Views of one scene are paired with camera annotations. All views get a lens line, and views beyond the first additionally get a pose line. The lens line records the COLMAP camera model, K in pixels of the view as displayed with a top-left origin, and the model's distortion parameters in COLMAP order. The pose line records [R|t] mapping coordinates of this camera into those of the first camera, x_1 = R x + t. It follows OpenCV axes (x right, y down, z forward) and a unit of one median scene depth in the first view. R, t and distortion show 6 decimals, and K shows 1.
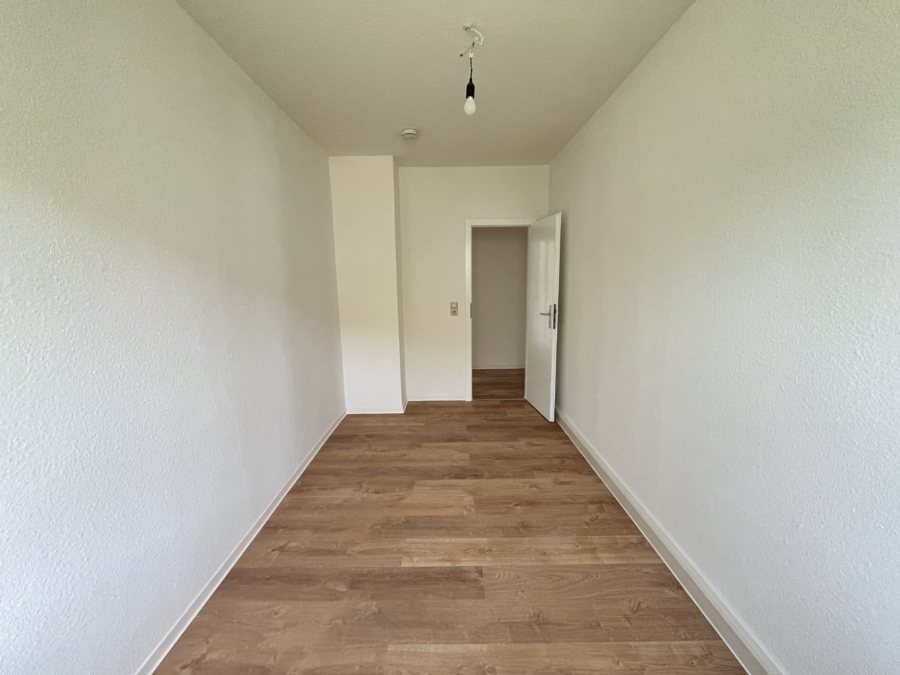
lens RADIAL K [[366.6, 0, 440.7], [0, 366.6, 329.5], [0, 0, 1]] dist [0.011916, -0.000114]
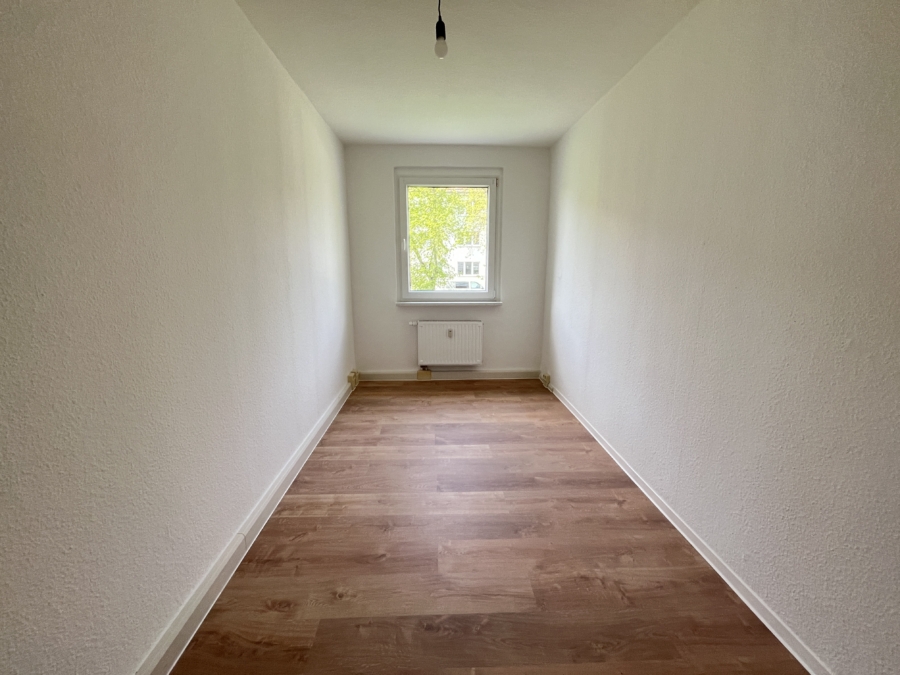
lens RADIAL K [[366.6, 0, 456.2], [0, 366.6, 336.0], [0, 0, 1]] dist [0.011916, -0.000114]
pose [[-0.996636, 0.028513, -0.076834, 0.109562], [0.001610, 0.944158, 0.329489, -0.212482], [0.081938, 0.328257, -0.941028, 1.719280]]
